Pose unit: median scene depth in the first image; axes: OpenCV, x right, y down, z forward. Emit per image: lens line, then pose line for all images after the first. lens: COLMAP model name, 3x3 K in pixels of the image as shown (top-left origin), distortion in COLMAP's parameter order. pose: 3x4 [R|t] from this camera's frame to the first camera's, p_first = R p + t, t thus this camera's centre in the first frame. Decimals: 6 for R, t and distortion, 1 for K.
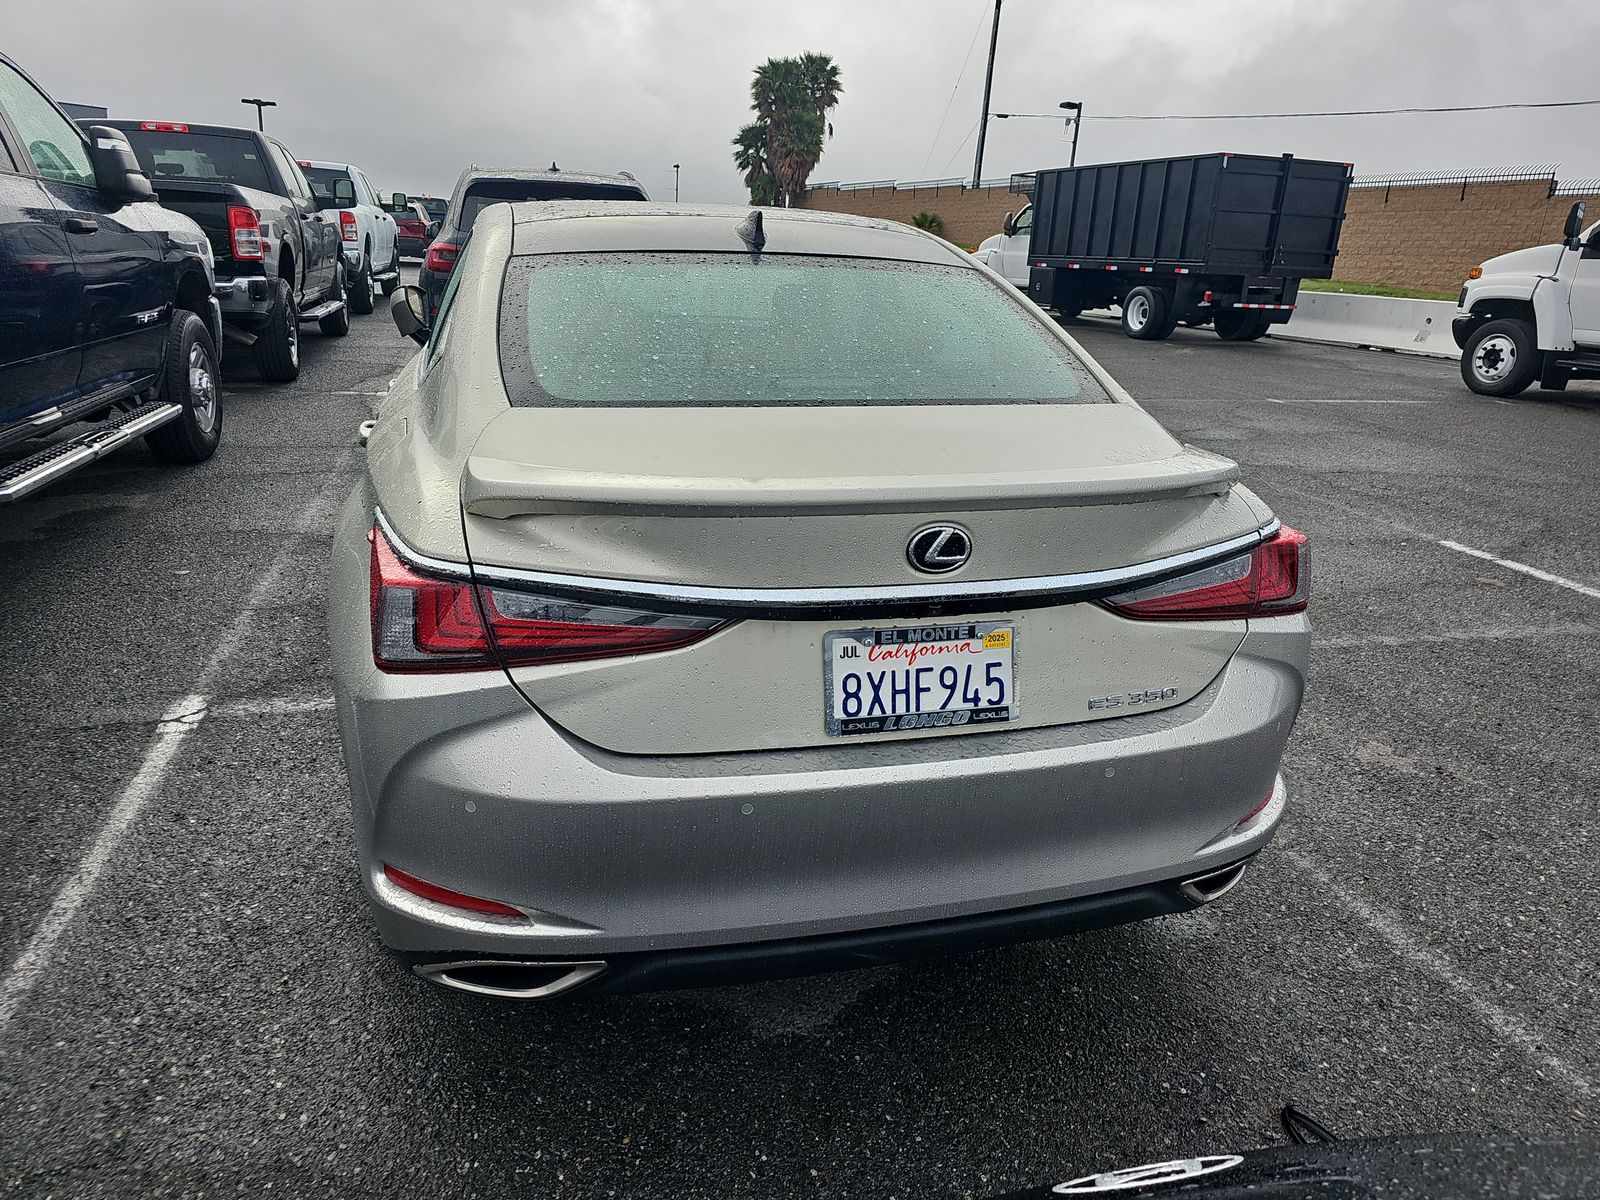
lens RADIAL K [[1069.4, 0, 804.7], [0, 1069.4, 608.4], [0, 0, 1]] dist [0.053798, -0.044329]
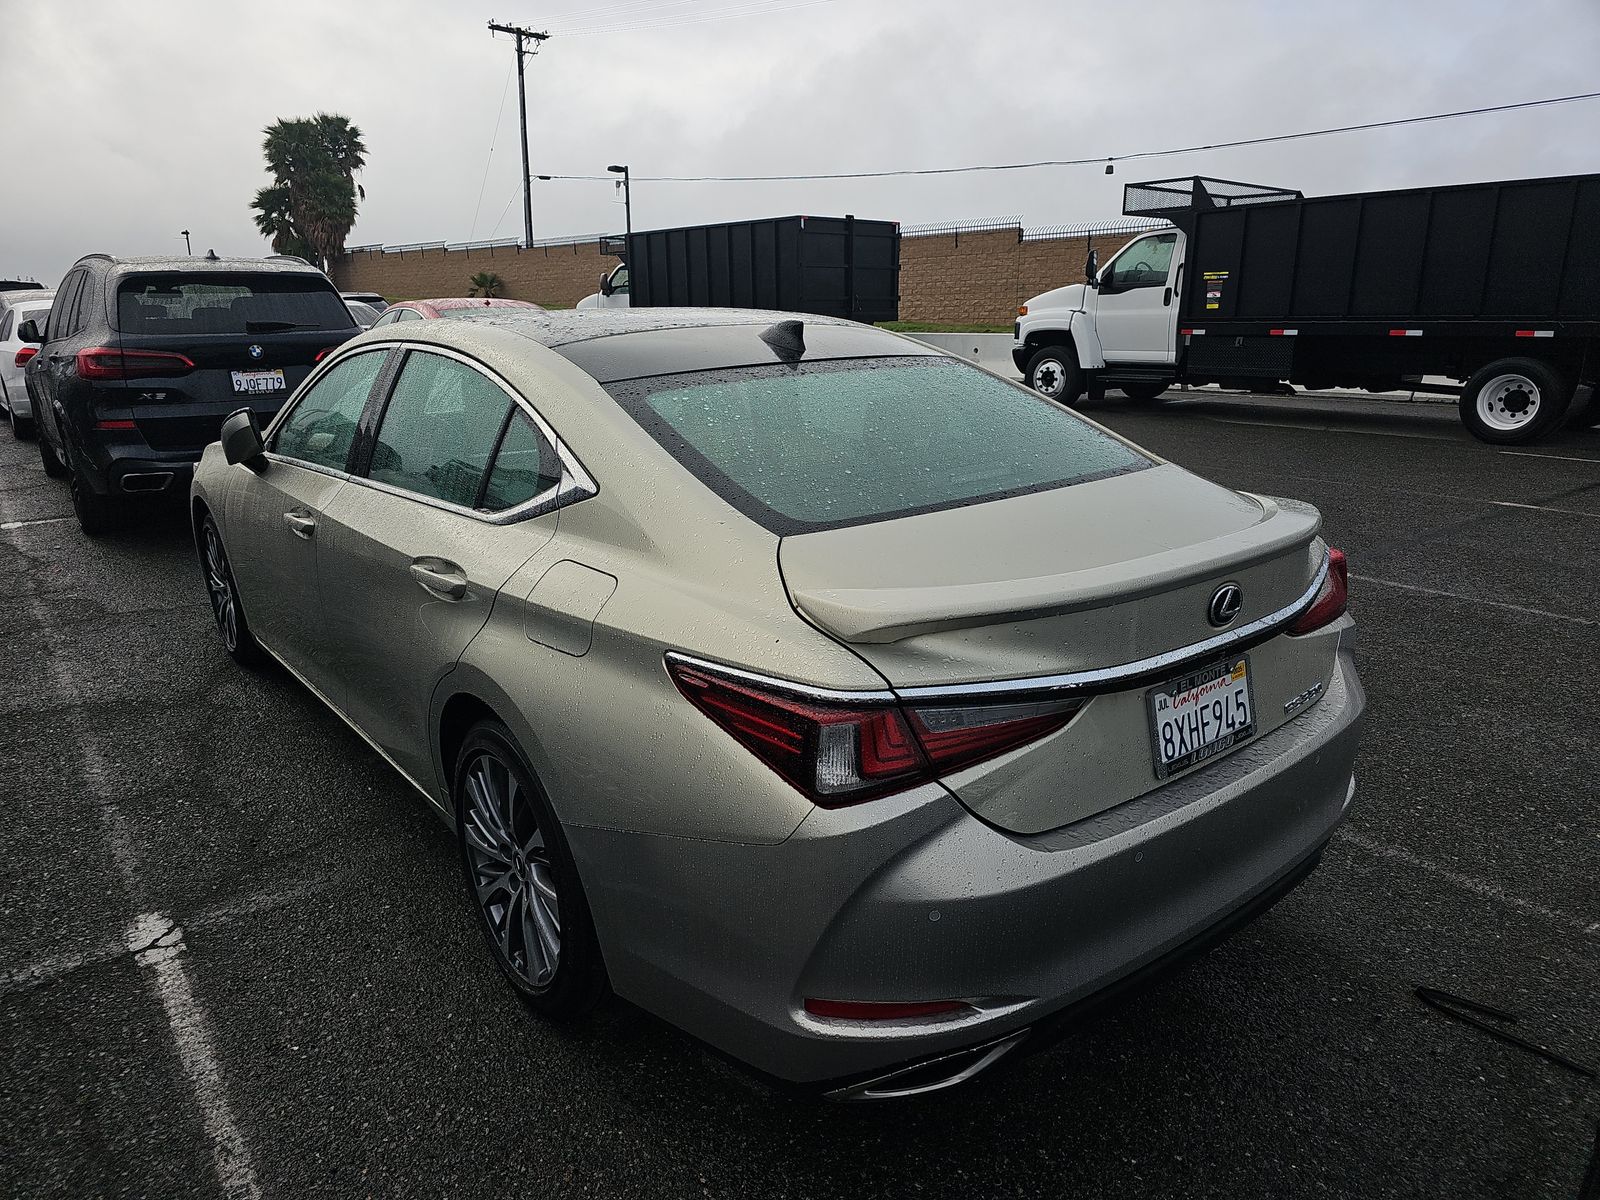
lens RADIAL K [[1069.4, 0, 745.7], [0, 1069.4, 606.3], [0, 0, 1]] dist [0.053798, -0.044329]
pose [[0.919353, -0.158018, 0.360307, -0.153833], [0.172812, 0.984914, -0.008996, -0.026085], [-0.353450, 0.070536, 0.932790, 0.010905]]
